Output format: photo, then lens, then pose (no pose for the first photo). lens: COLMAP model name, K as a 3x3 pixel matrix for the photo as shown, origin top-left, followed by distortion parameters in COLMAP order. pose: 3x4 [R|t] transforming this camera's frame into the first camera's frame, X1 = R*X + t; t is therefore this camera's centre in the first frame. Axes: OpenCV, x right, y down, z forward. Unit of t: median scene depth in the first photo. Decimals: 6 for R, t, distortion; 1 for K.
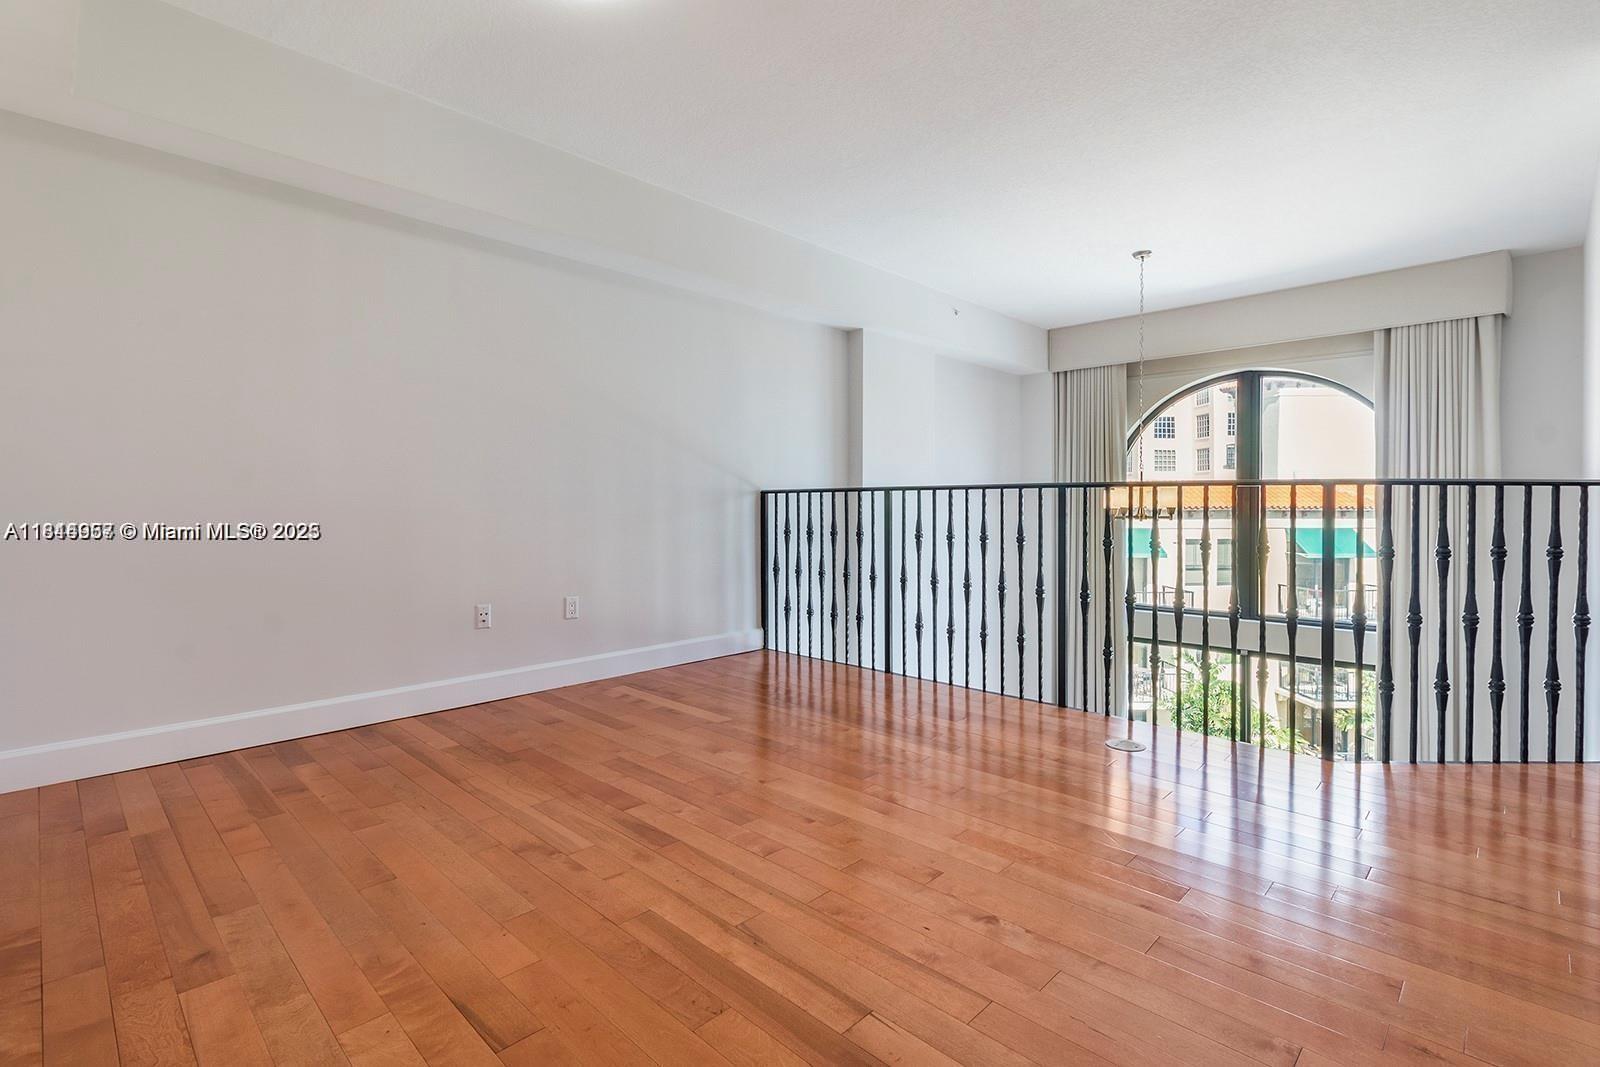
lens RADIAL K [[729.0, 0, 802.6], [0, 729.0, 524.2], [0, 0, 1]] dist [0.003353, -0.001368]
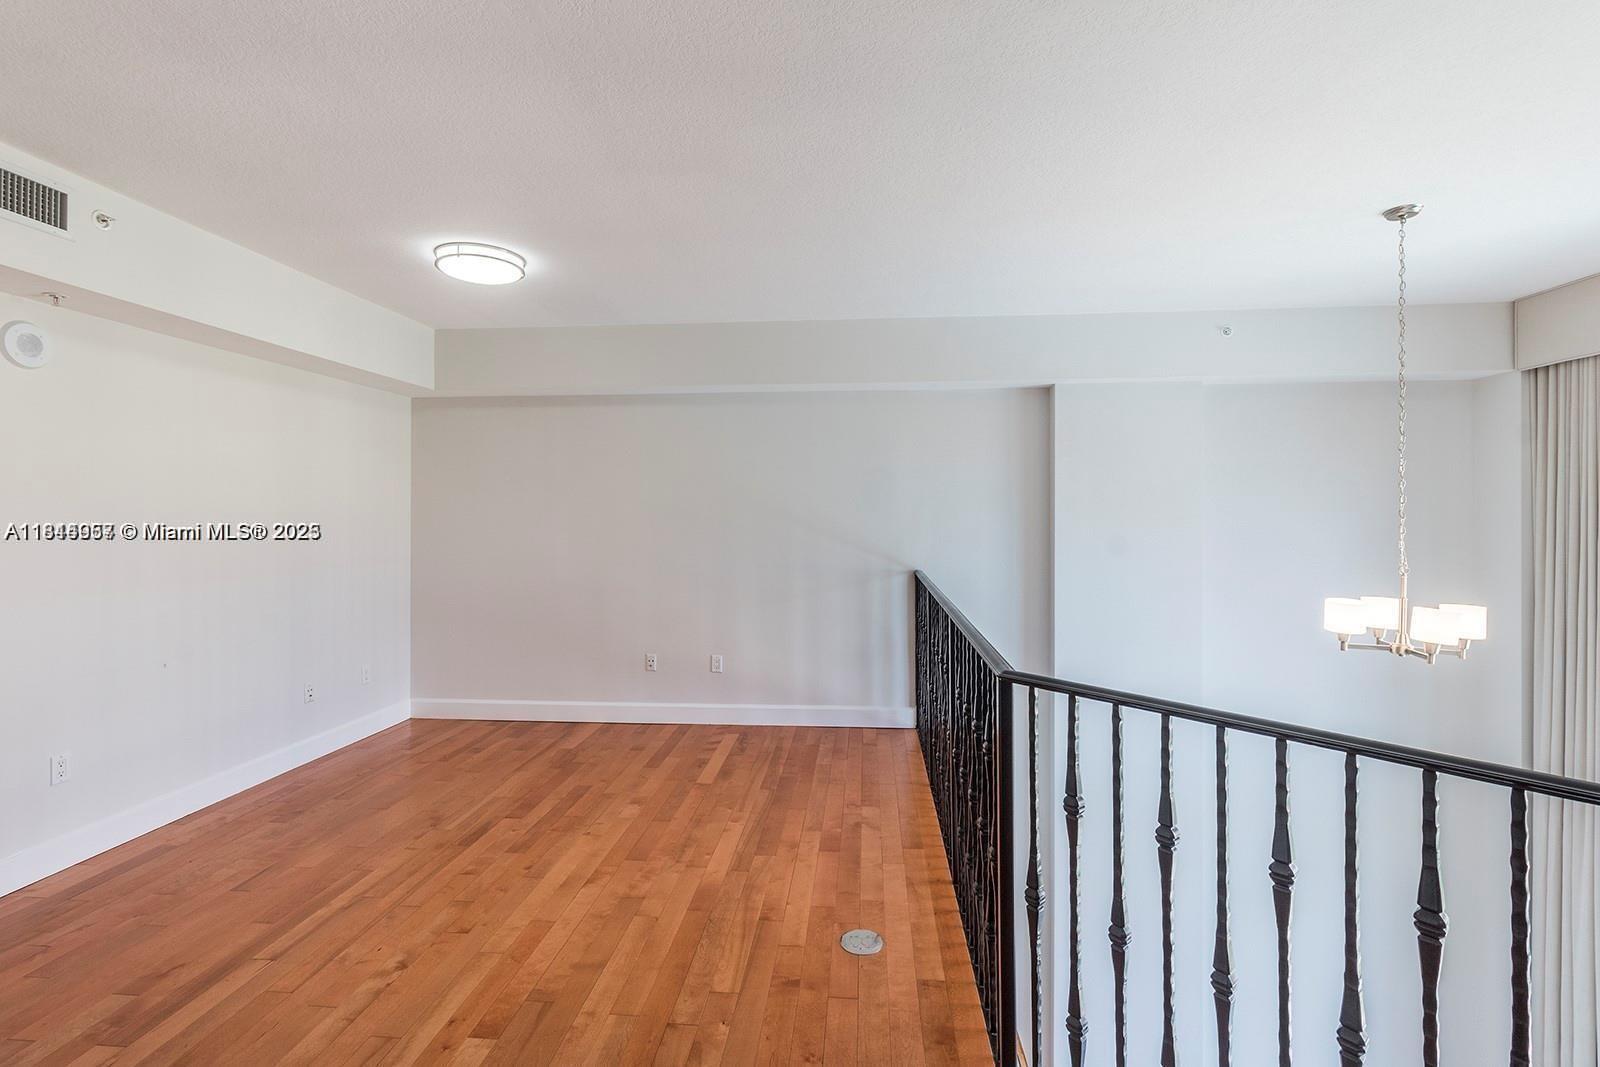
lens RADIAL K [[729.0, 0, 804.1], [0, 729.0, 523.6], [0, 0, 1]] dist [0.003353, -0.001368]
pose [[0.632989, 0.006717, -0.774132, 1.080372], [-0.012654, 0.999919, -0.001670, -0.184623], [0.774058, 0.010853, 0.633022, 0.419722]]
